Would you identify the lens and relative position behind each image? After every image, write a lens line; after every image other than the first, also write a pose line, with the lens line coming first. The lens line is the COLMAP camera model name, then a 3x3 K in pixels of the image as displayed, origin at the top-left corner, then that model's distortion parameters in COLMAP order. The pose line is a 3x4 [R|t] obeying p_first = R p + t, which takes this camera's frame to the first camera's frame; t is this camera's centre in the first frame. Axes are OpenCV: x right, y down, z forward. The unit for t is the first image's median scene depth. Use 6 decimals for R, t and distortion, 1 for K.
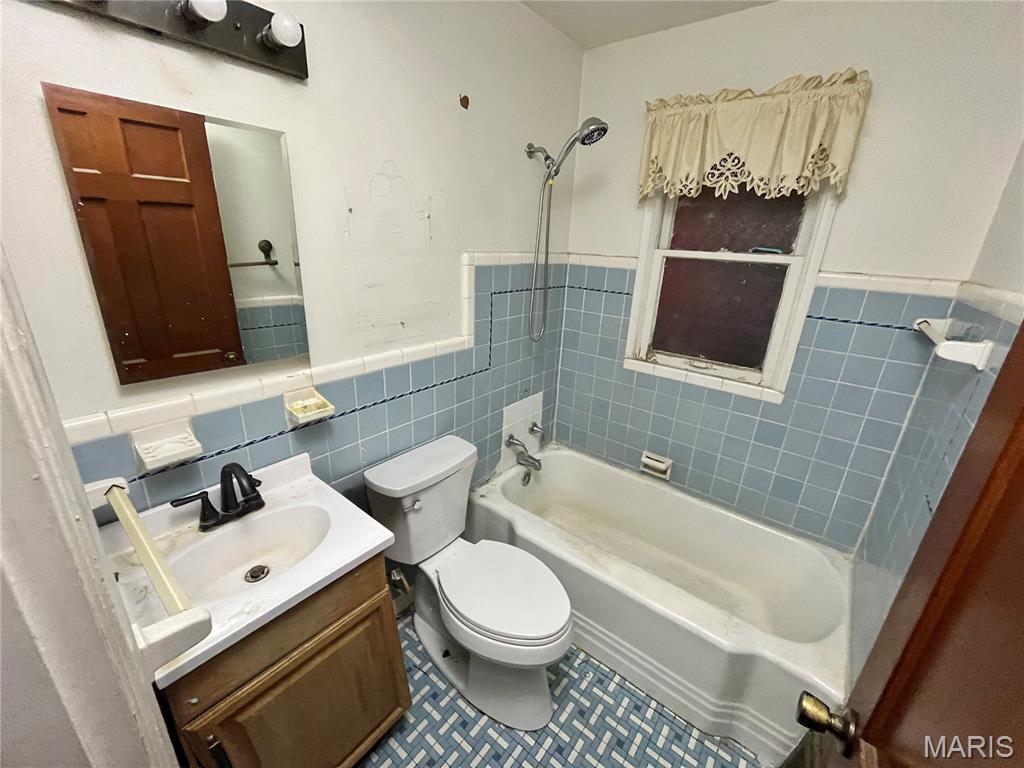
lens RADIAL K [[411.3, 0, 514.3], [0, 411.3, 381.7], [0, 0, 1]] dist [0.000213, -0.000879]
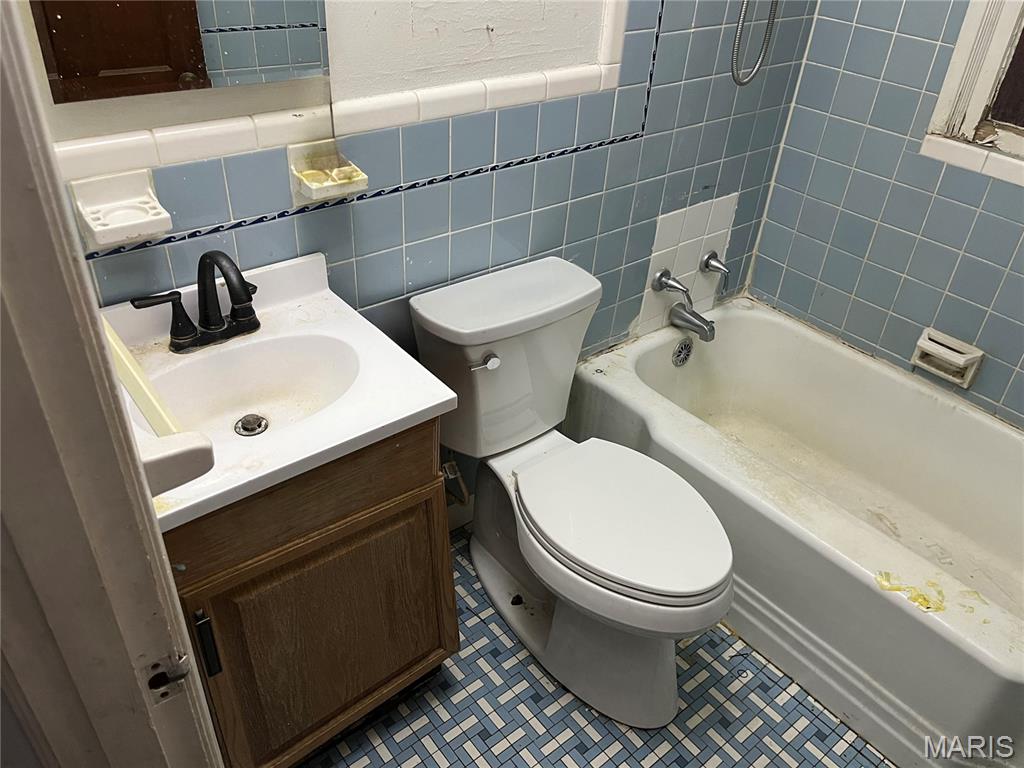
lens RADIAL K [[777.8, 0, 509.3], [0, 777.8, 385.3], [0, 0, 1]] dist [0.055465, -0.057873]
pose [[0.974987, 0.130361, -0.180017, -0.004817], [-0.080266, 0.961790, 0.261759, 0.031044], [0.207262, -0.240762, 0.948196, -0.060013]]
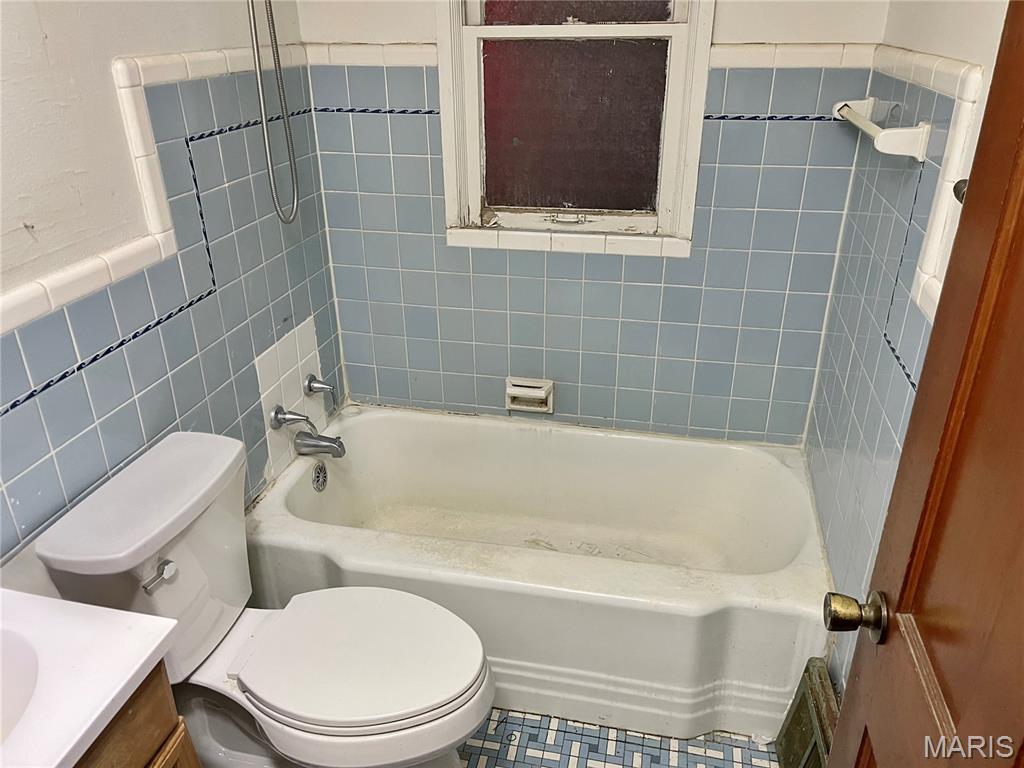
lens RADIAL K [[777.8, 0, 502.4], [0, 777.8, 382.1], [0, 0, 1]] dist [0.055465, -0.057873]
pose [[0.896908, -0.237198, 0.373220, -0.153016], [0.191316, 0.969036, 0.156103, -0.005192], [-0.398691, -0.068607, 0.914516, -0.054834]]
